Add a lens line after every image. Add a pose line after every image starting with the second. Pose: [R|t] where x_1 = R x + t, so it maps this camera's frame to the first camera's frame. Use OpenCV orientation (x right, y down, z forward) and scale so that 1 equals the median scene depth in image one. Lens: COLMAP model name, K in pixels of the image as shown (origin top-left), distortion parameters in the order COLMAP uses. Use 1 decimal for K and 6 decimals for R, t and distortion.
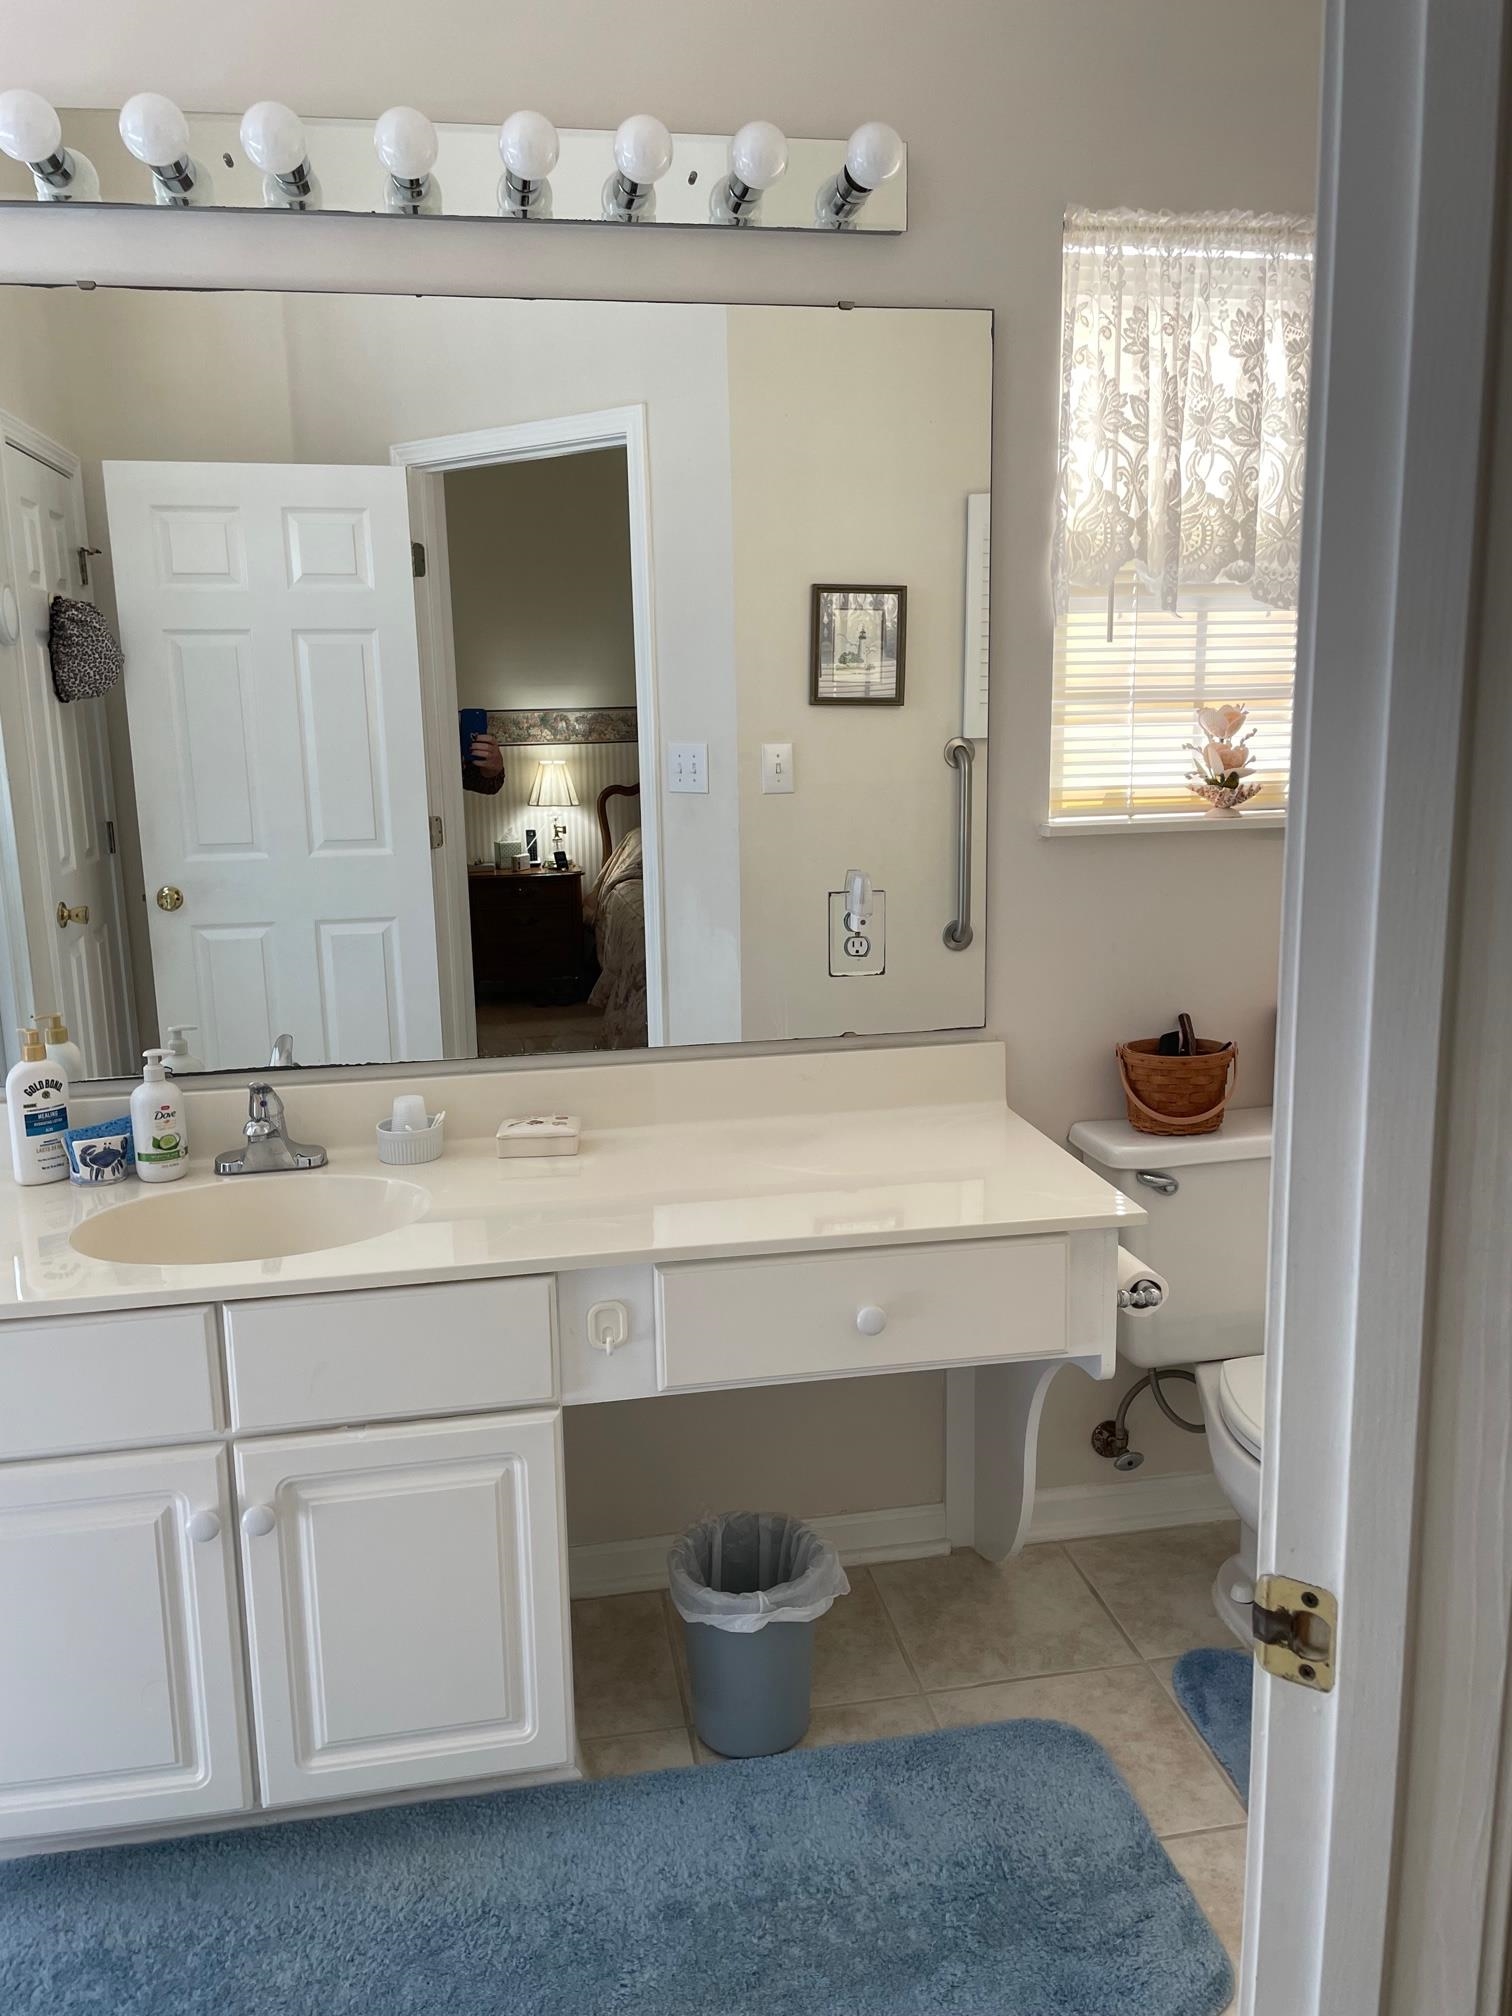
lens RADIAL K [[1549.0, 0, 756.0], [0, 1549.0, 1008.0], [0, 0, 1]] dist [0.000743, 0.088303]
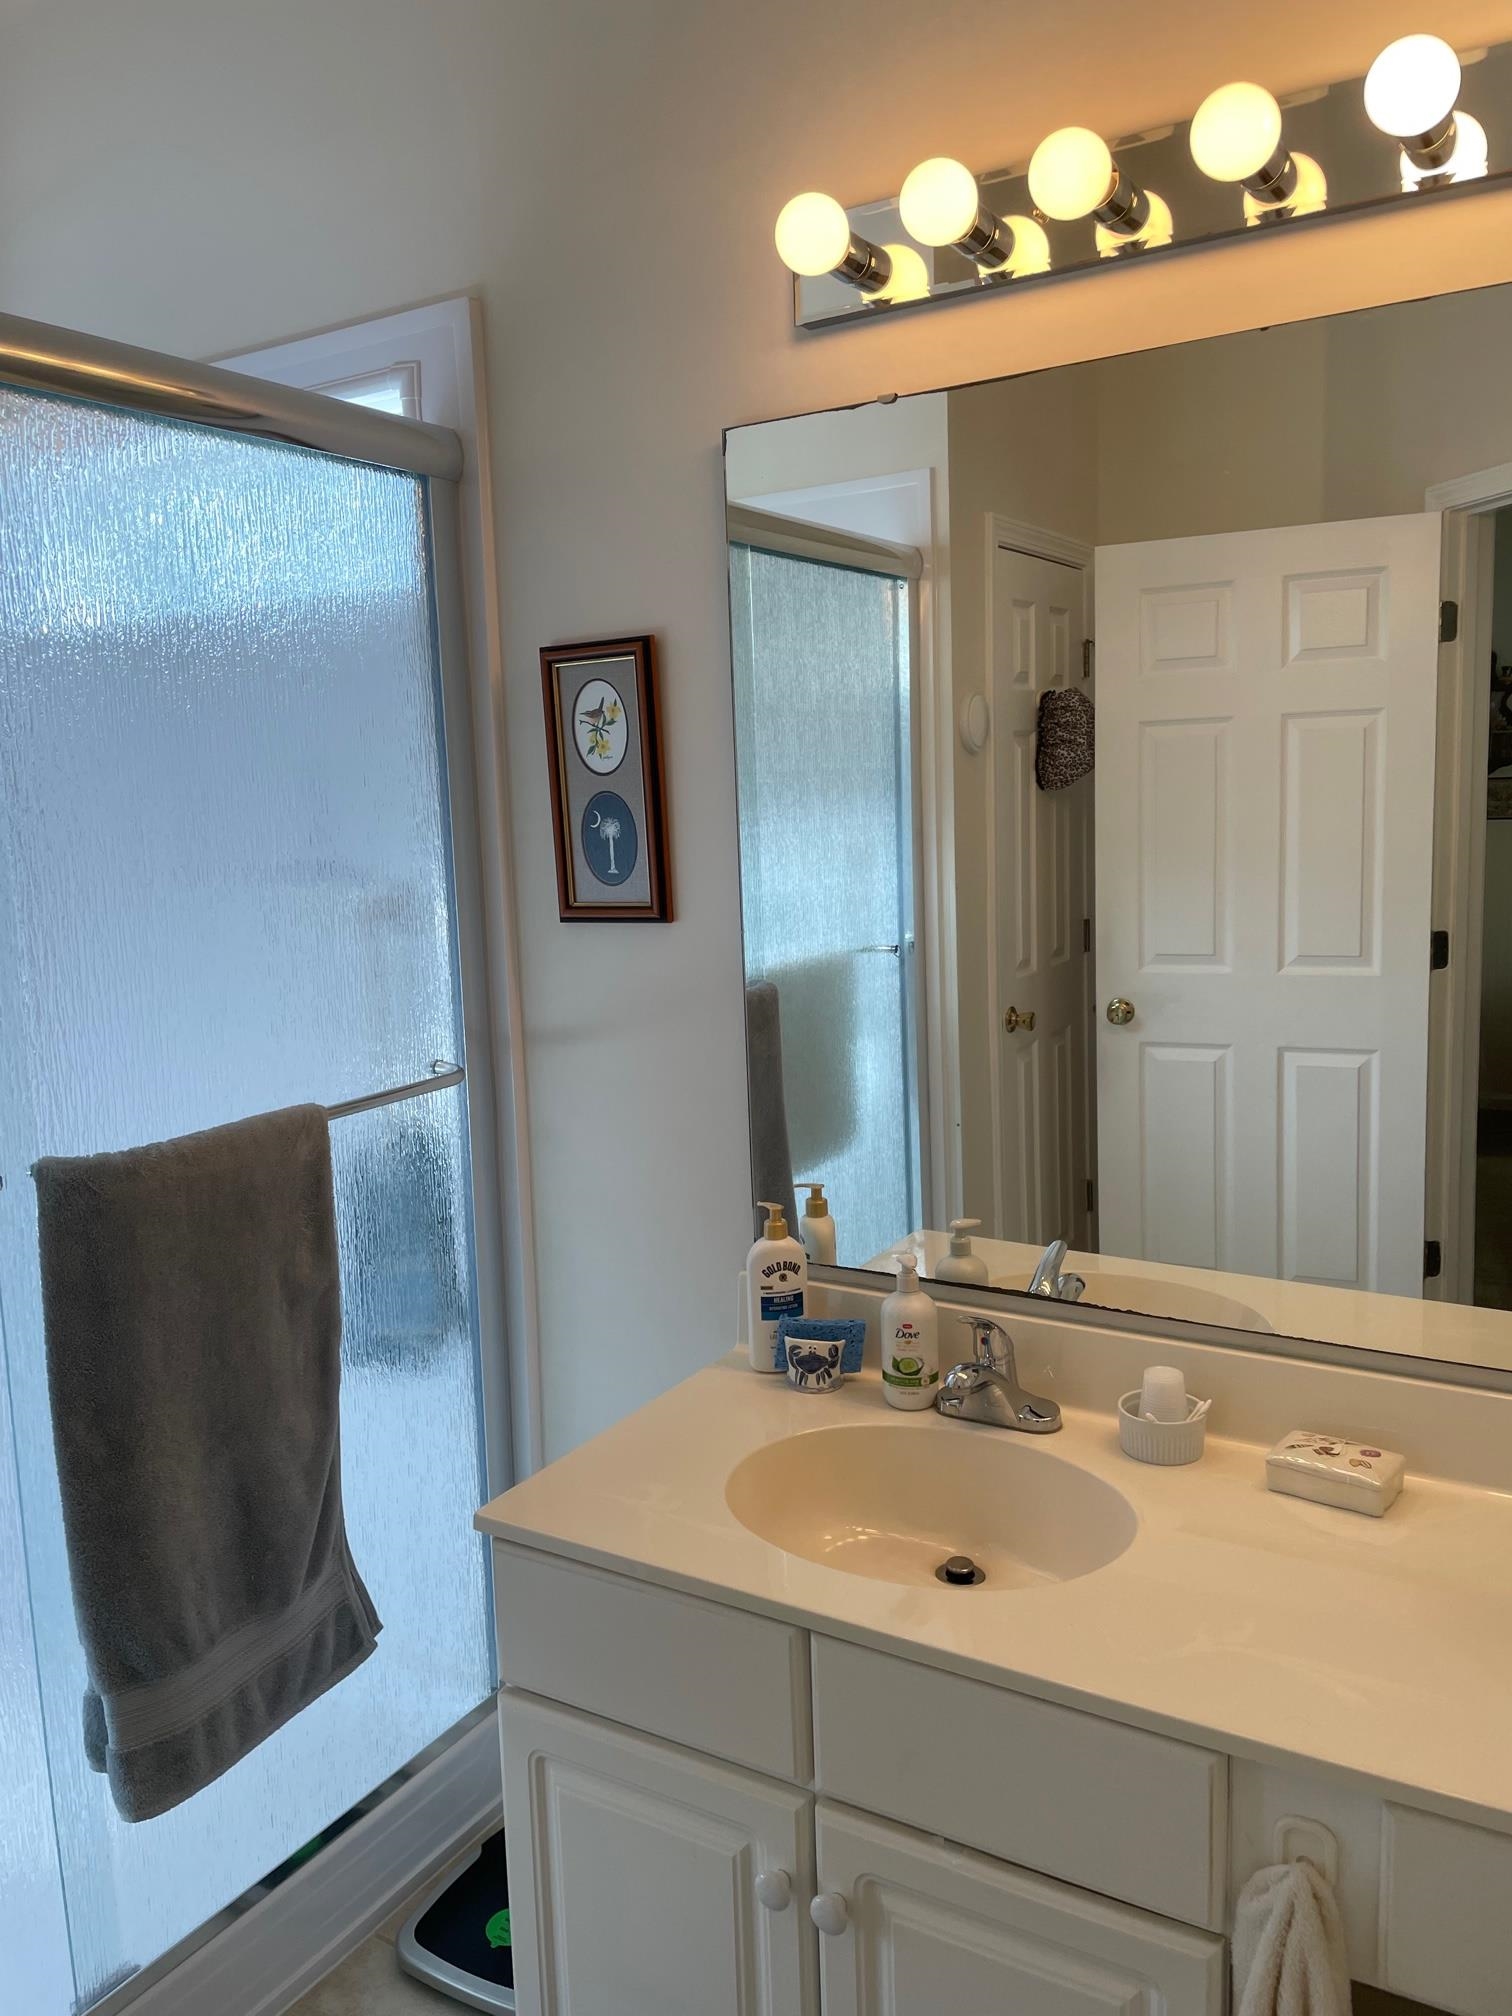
lens RADIAL K [[1528.6, 0, 768.6], [0, 1528.6, 1002.6], [0, 0, 1]] dist [0.095411, -0.119713]
pose [[0.756454, 0.084192, -0.648606, 0.108871], [-0.102468, 0.994690, 0.009608, -0.112711], [0.645971, 0.059193, 0.761064, 0.293833]]
